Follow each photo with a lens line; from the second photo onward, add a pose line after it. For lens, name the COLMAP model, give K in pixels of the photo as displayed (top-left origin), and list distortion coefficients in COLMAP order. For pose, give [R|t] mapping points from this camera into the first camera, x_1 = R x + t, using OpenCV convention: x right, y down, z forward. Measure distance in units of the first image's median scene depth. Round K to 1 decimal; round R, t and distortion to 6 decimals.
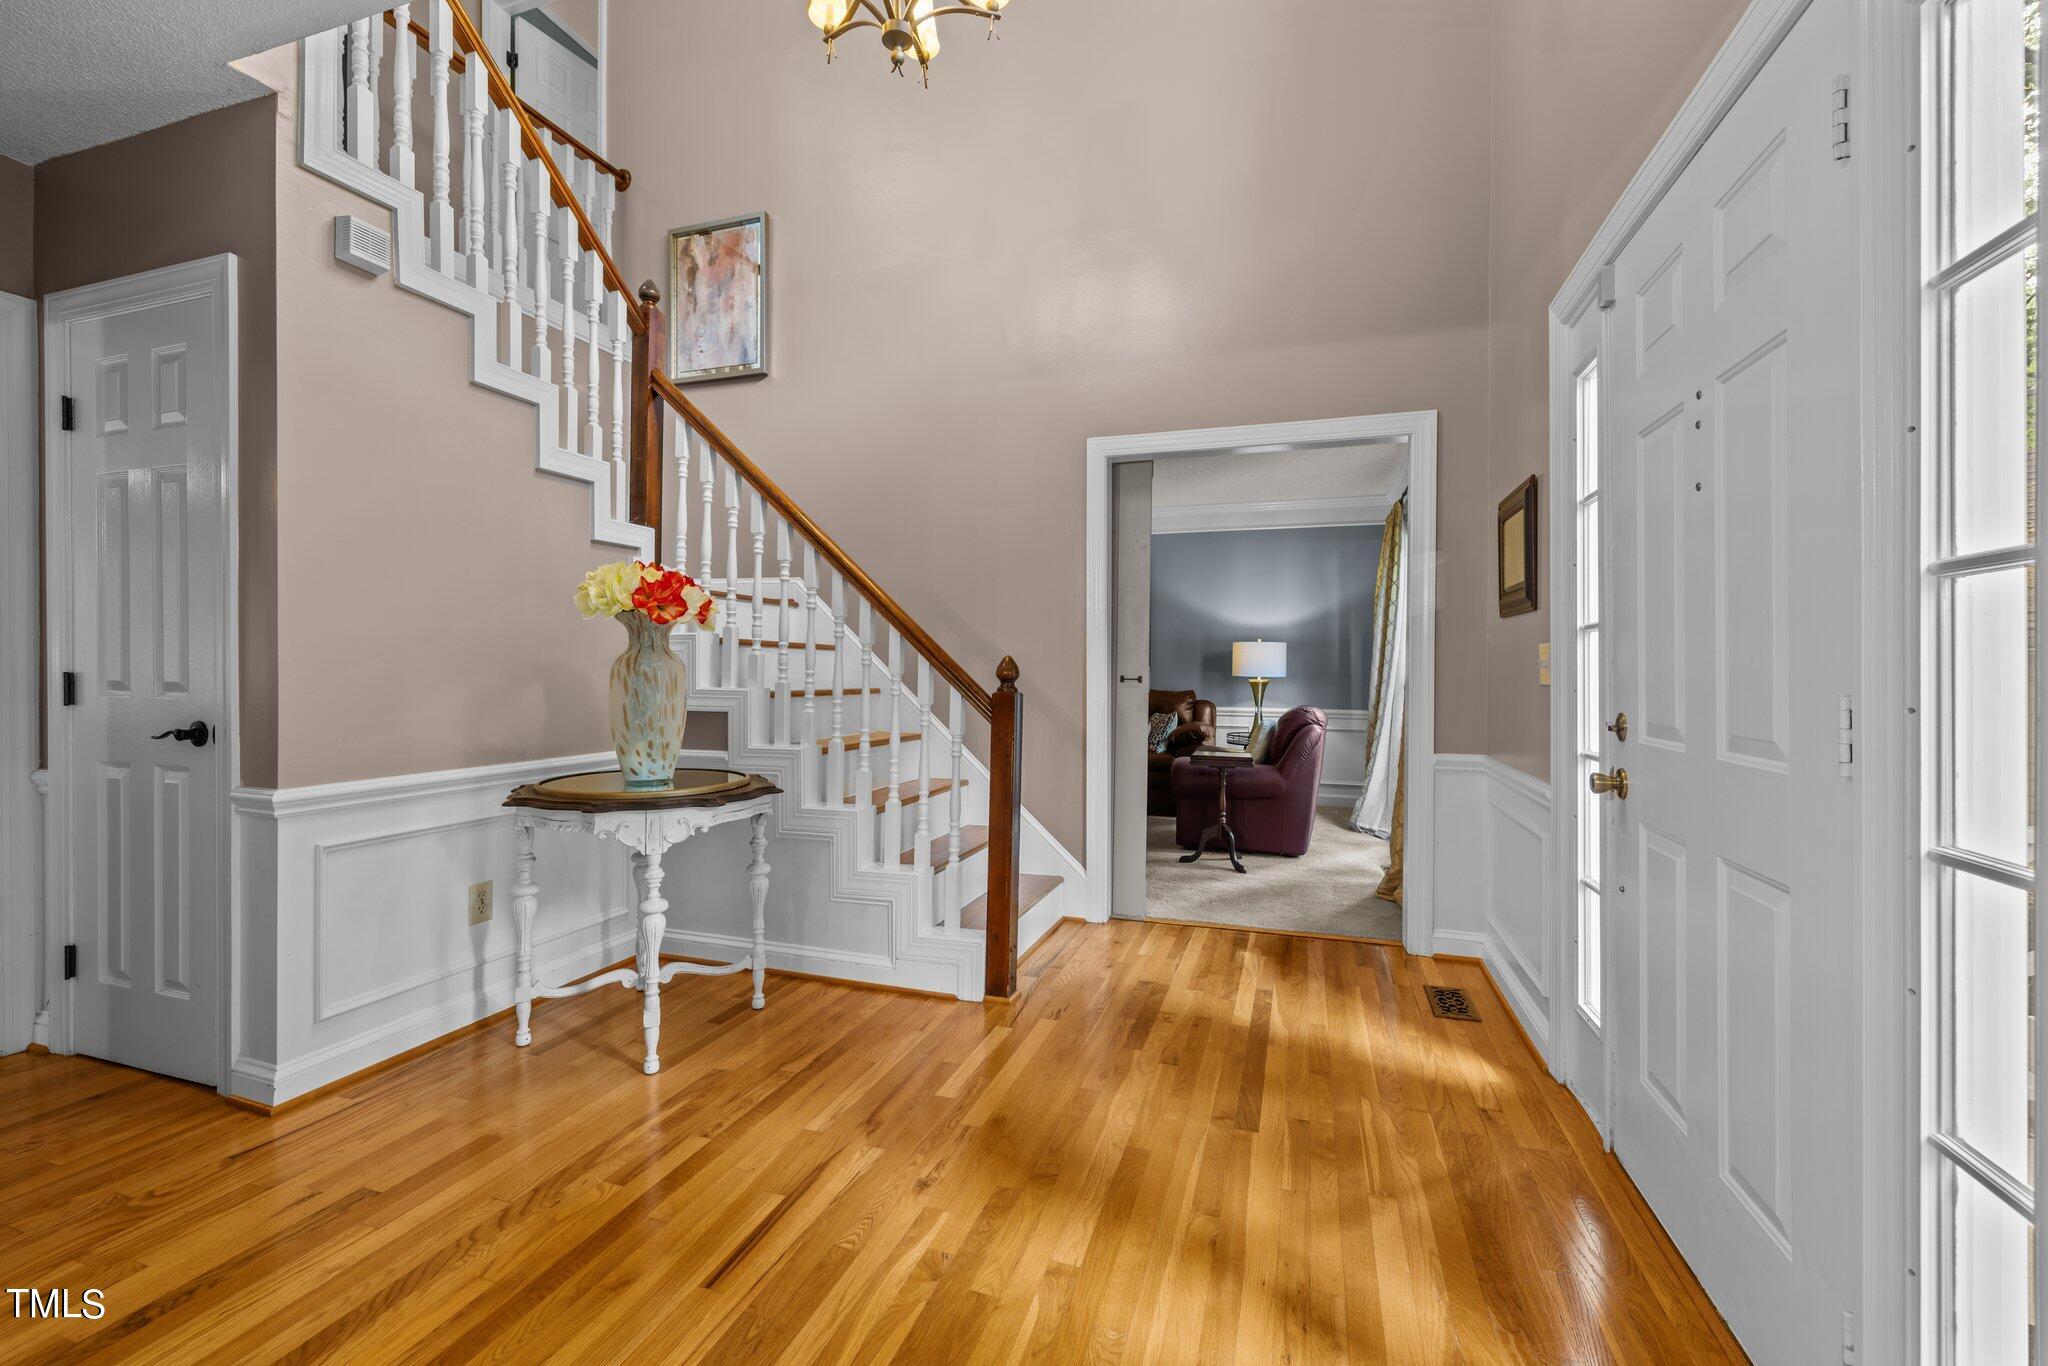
lens RADIAL K [[862.4, 0, 1016.9], [0, 862.4, 672.0], [0, 0, 1]] dist [-0.000085, -0.000031]
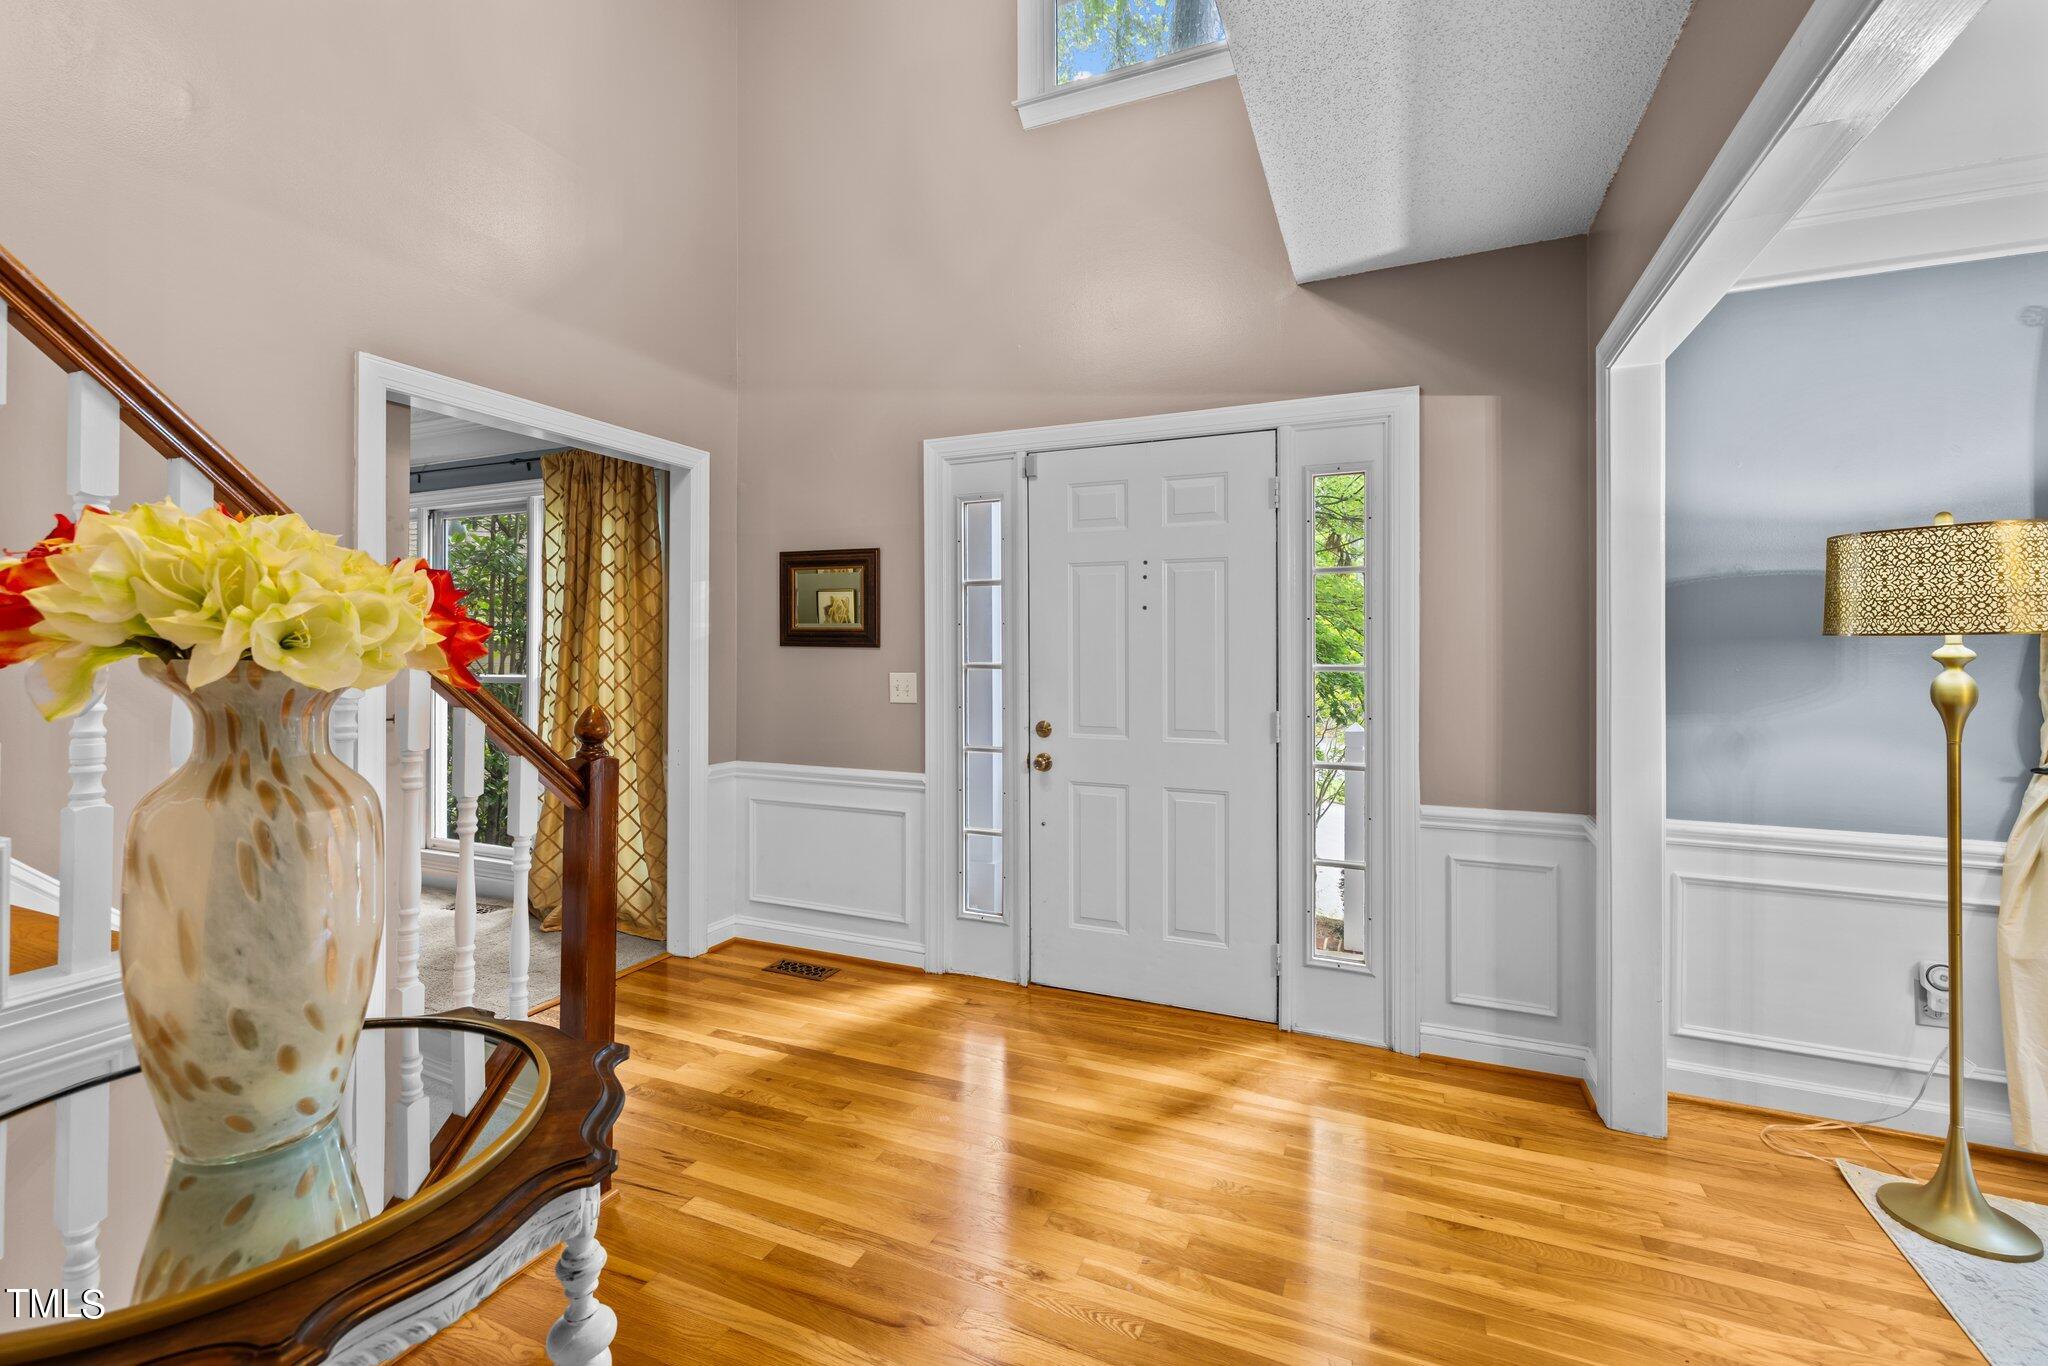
lens RADIAL K [[874.2, 0, 1015.9], [0, 874.2, 639.1], [0, 0, 1]] dist [0.000019, 0.000015]
pose [[0.095318, 0.009014, 0.995406, -0.804585], [0.000566, 0.999958, -0.009110, -0.076003], [-0.995447, 0.001432, 0.095309, 0.693589]]
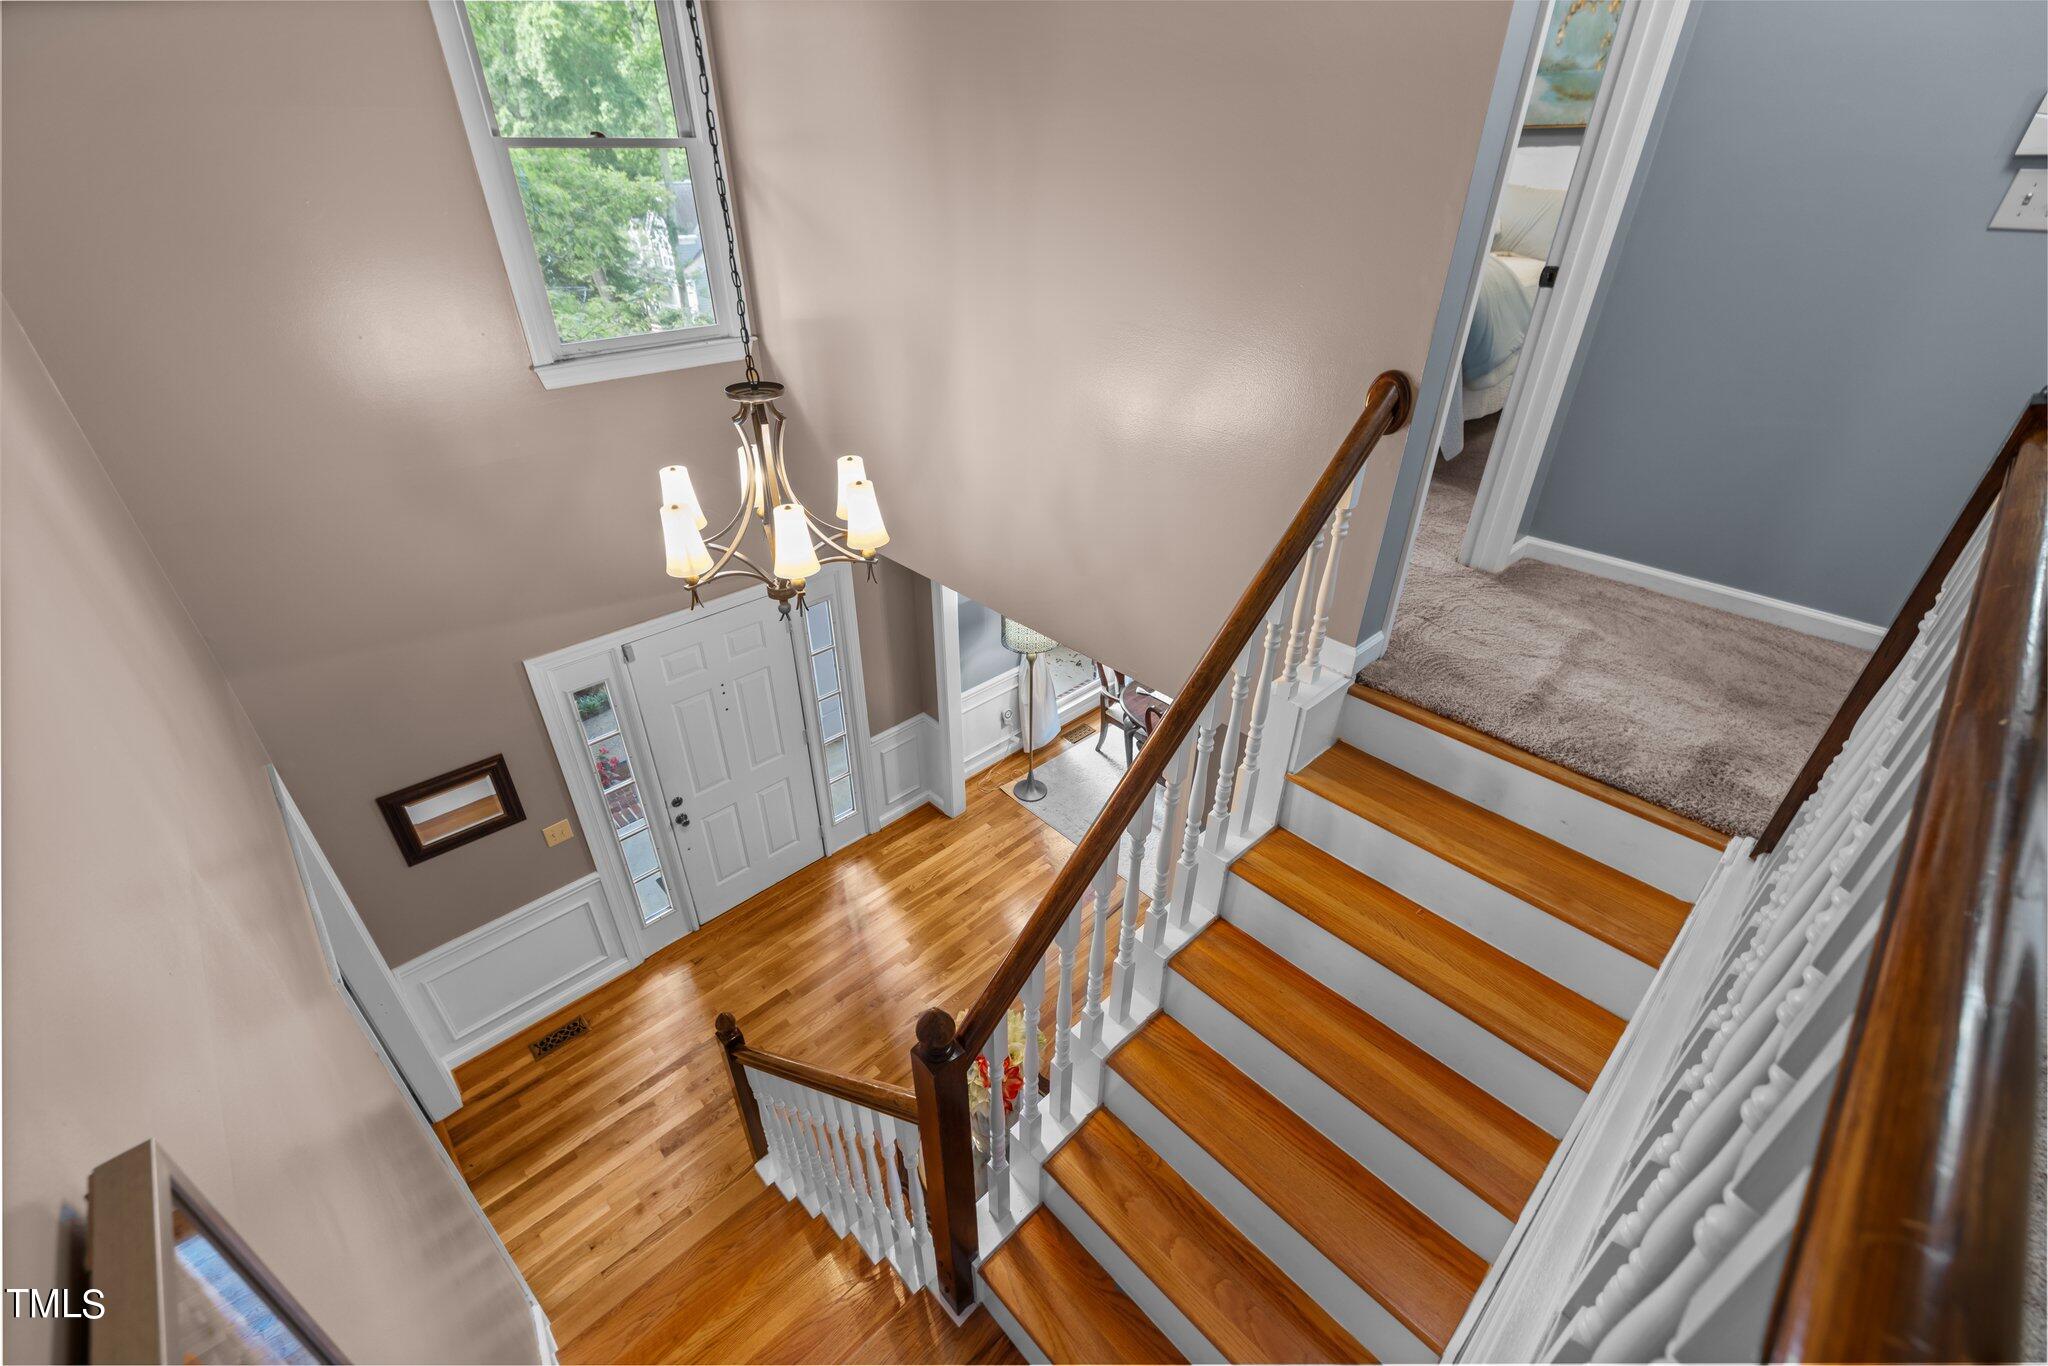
lens RADIAL K [[874.2, 0, 1015.9], [0, 874.2, 639.1], [0, 0, 1]] dist [0.000019, 0.000015]
pose [[-0.875469, -0.243863, 0.417234, -0.903415], [-0.003674, 0.866683, 0.498846, -1.308732], [-0.483259, 0.435192, -0.759650, 1.791525]]
